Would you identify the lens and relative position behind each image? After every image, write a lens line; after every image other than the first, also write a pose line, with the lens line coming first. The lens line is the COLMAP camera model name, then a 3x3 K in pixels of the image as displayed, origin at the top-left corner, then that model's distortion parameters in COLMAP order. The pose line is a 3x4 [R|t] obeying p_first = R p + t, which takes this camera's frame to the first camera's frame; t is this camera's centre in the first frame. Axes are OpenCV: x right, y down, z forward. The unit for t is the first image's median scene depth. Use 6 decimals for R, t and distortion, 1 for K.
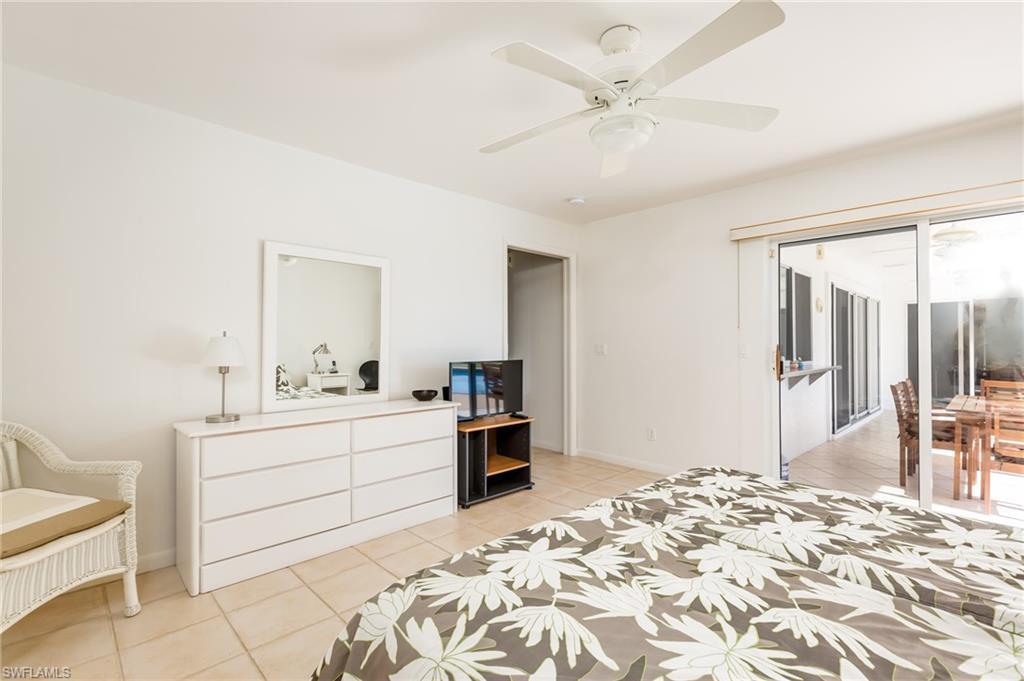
lens RADIAL K [[460.3, 0, 513.4], [0, 460.3, 337.4], [0, 0, 1]] dist [0.001471, 0.000315]
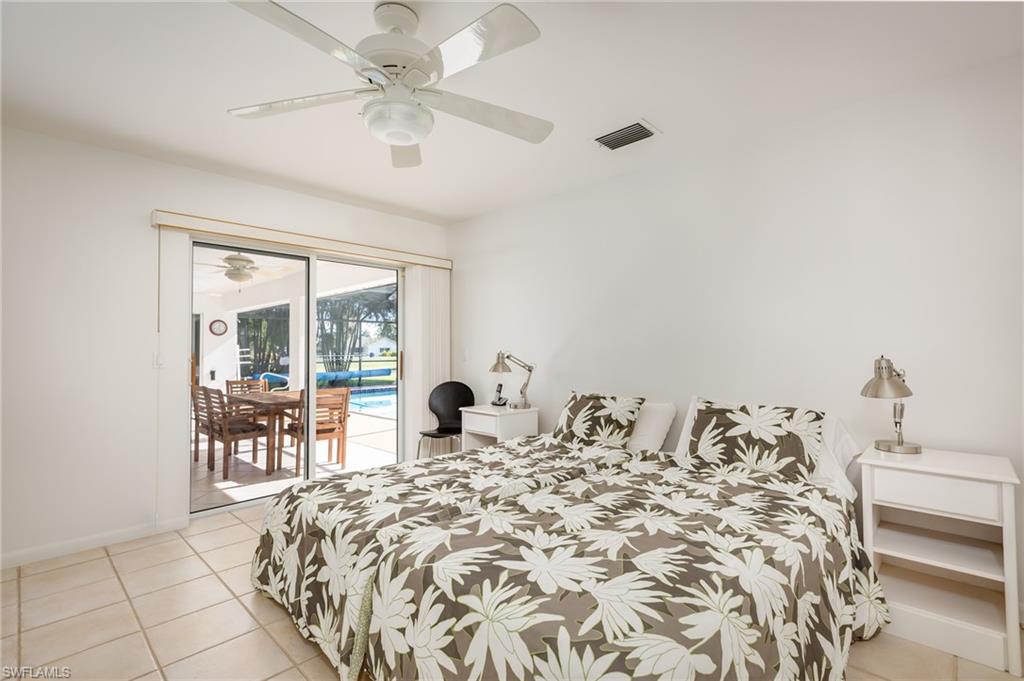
lens RADIAL K [[474.8, 0, 494.2], [0, 474.8, 335.0], [0, 0, 1]] dist [-0.005104, -0.000404]
pose [[-0.011888, 0.033094, 0.999382, -0.891090], [-0.007608, 0.999420, -0.033186, 0.017675], [-0.999900, -0.007998, -0.011629, 1.028376]]
